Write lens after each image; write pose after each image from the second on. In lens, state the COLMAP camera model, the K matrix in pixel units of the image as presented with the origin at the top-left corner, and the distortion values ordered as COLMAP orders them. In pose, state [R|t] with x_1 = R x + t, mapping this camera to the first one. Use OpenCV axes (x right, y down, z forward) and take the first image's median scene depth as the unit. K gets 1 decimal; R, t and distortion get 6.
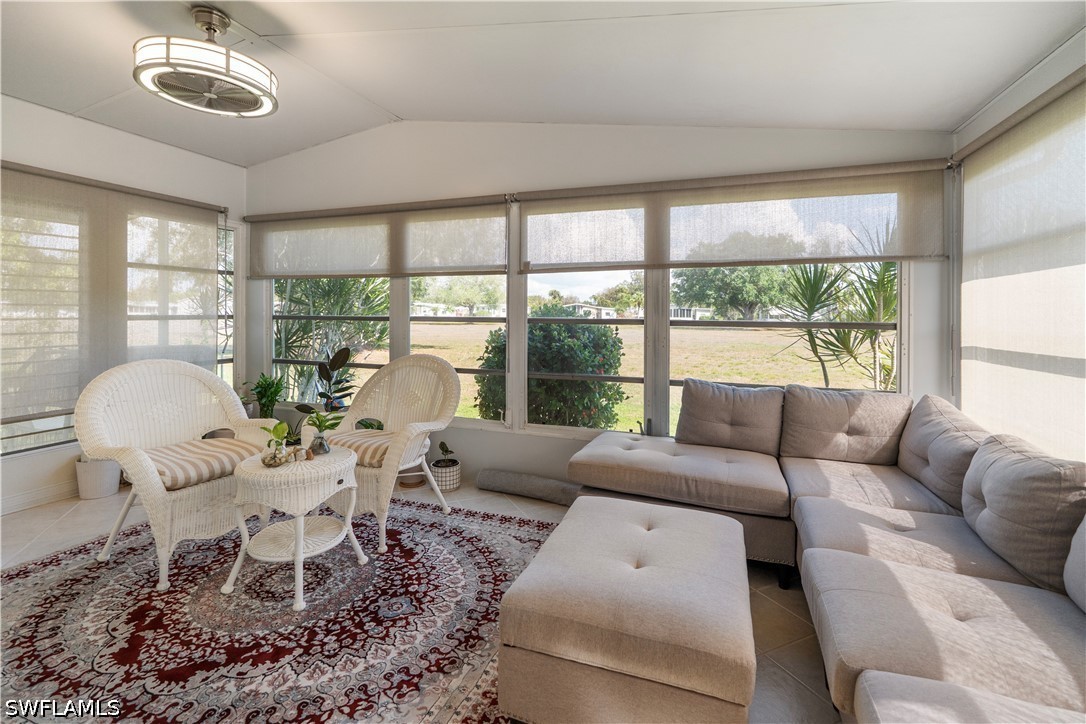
lens RADIAL K [[499.9, 0, 546.6], [0, 499.9, 309.7], [0, 0, 1]] dist [-0.018221, -0.000015]
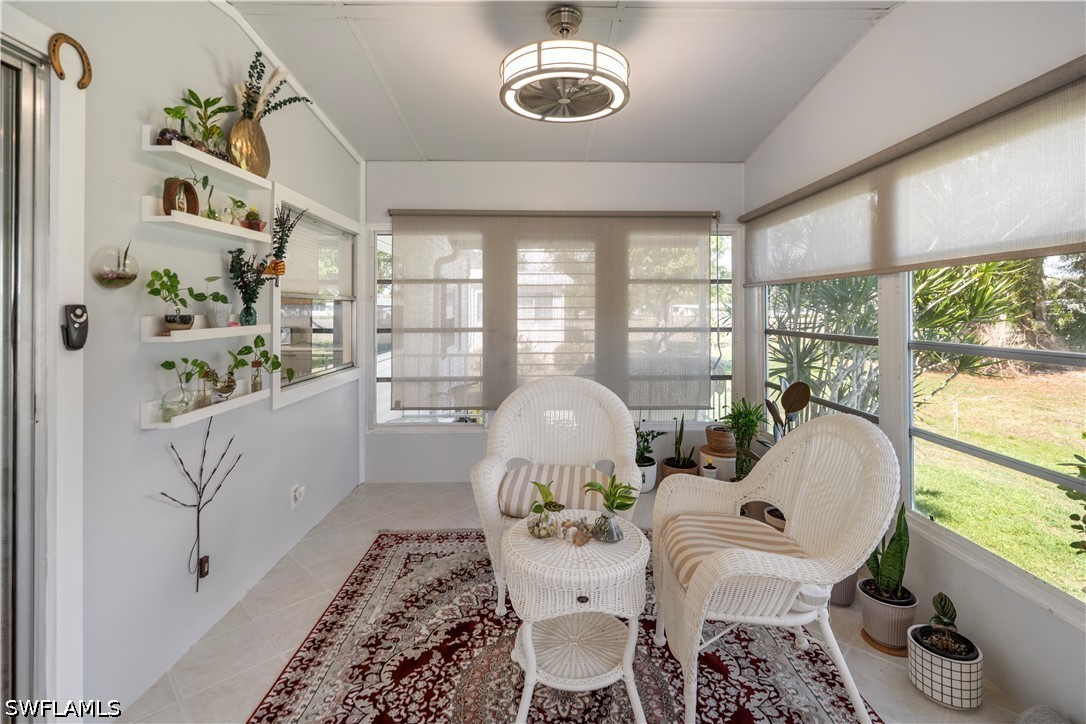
lens RADIAL K [[499.9, 0, 546.6], [0, 499.9, 309.7], [0, 0, 1]] dist [-0.018221, -0.000015]
pose [[0.377243, -0.008150, -0.926079, 0.182944], [-0.000109, 0.999961, -0.008844, -0.030914], [0.926114, 0.003437, 0.377227, 0.734345]]
